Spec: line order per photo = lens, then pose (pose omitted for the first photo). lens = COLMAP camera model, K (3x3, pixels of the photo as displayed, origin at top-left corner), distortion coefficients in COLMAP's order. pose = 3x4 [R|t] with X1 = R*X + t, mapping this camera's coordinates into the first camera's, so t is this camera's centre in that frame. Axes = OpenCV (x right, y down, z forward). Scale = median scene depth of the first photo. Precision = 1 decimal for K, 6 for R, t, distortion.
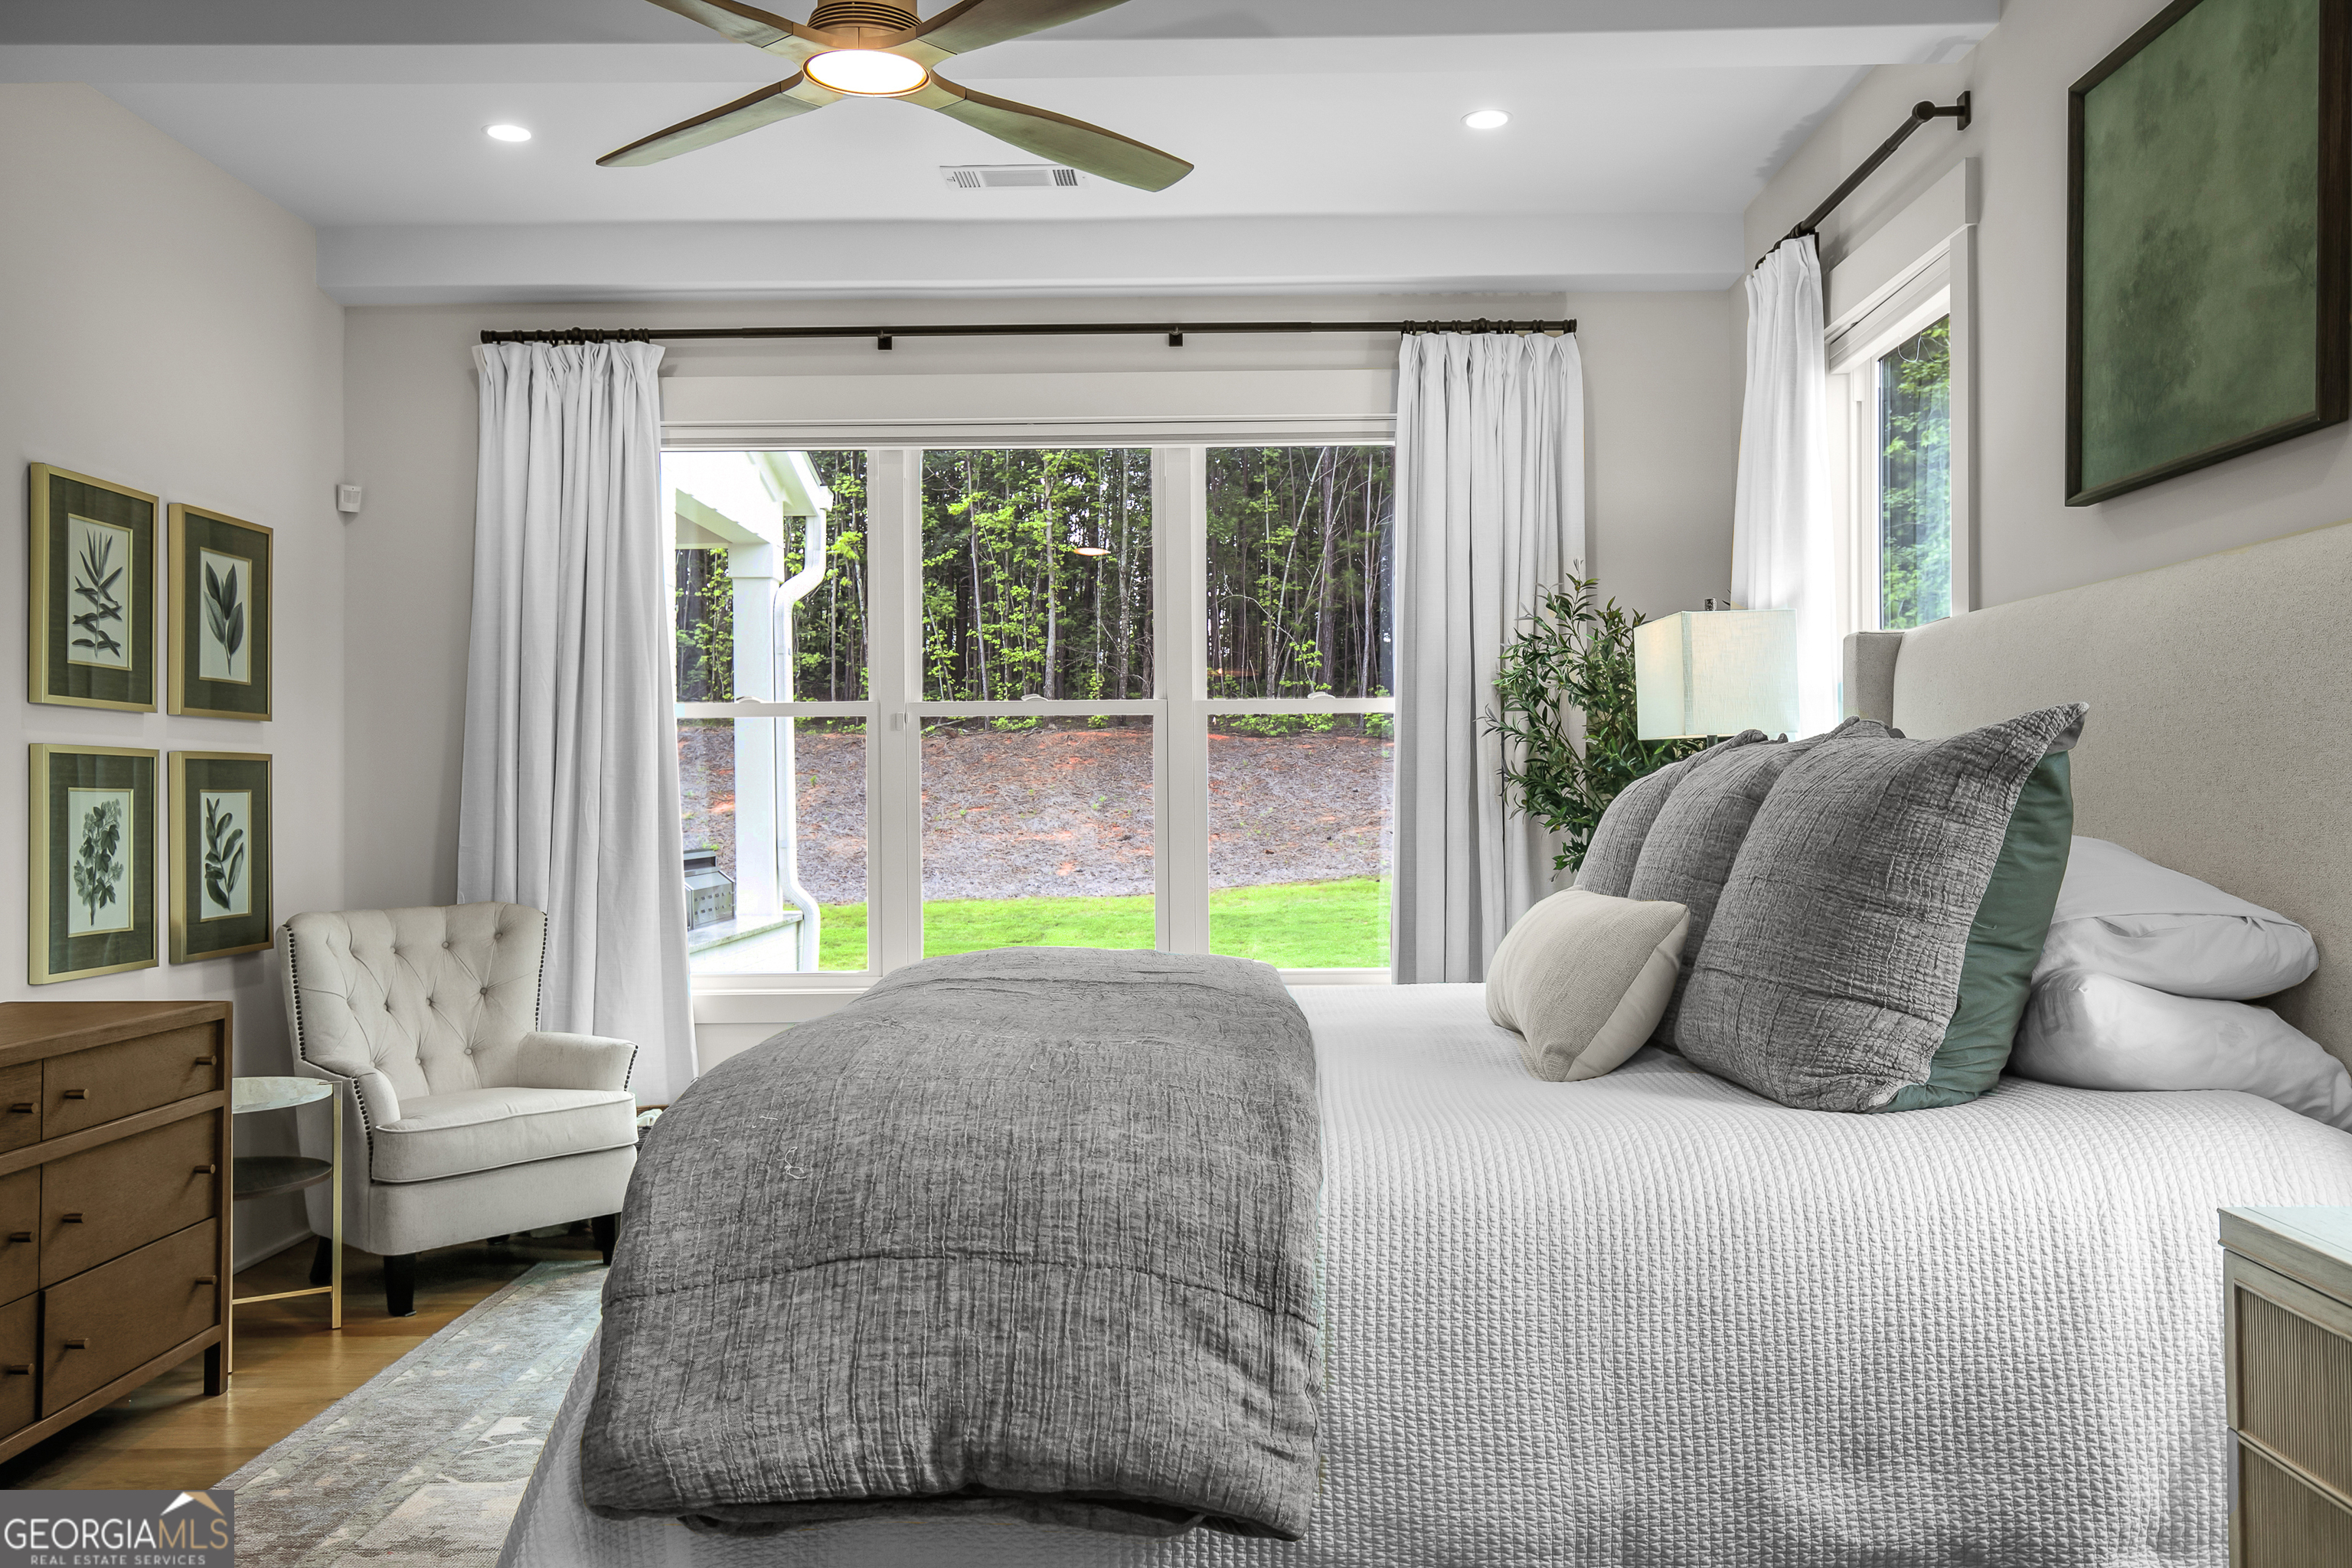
lens RADIAL K [[1822.8, 0, 1180.0], [0, 1822.8, 779.3], [0, 0, 1]] dist [0.021289, 0.002938]
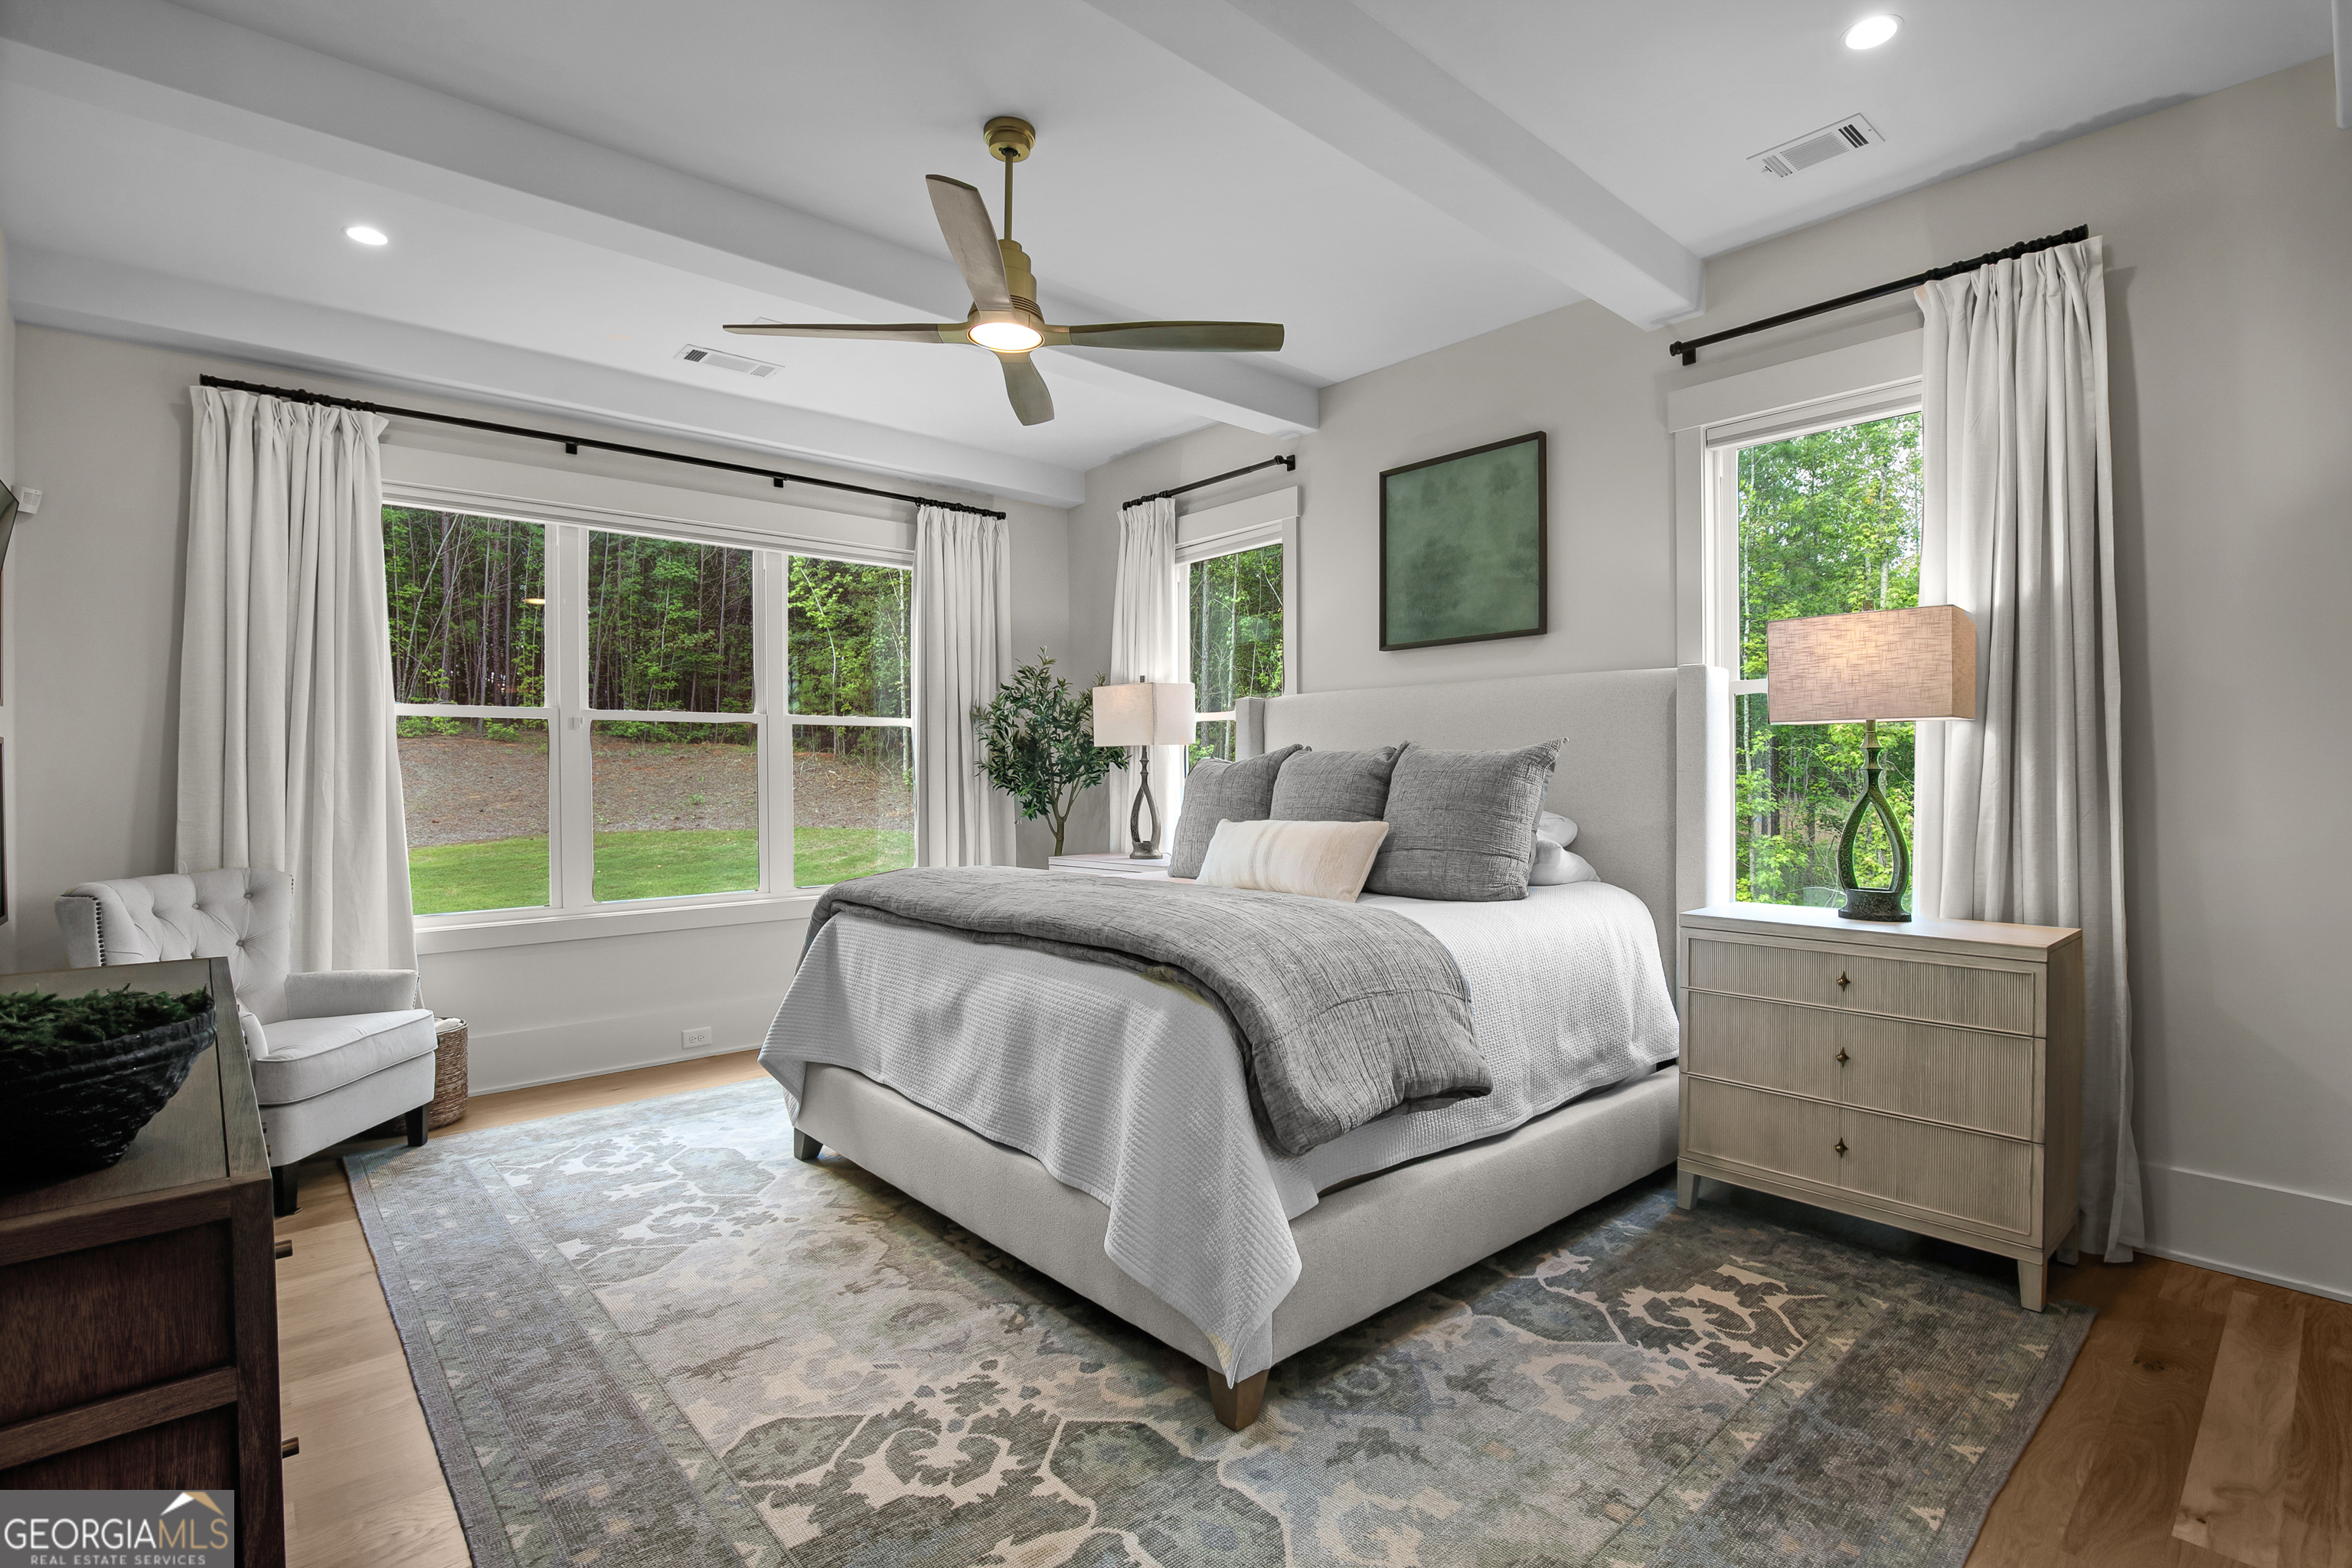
lens RADIAL K [[1099.0, 0, 1177.2], [0, 1099.0, 780.2], [0, 0, 1]] dist [-0.028040, 0.000573]
pose [[0.737627, -0.002358, 0.675204, -0.428229], [-0.003716, 0.999965, 0.007551, 0.004175], [-0.675198, -0.008079, 0.737592, 0.093459]]
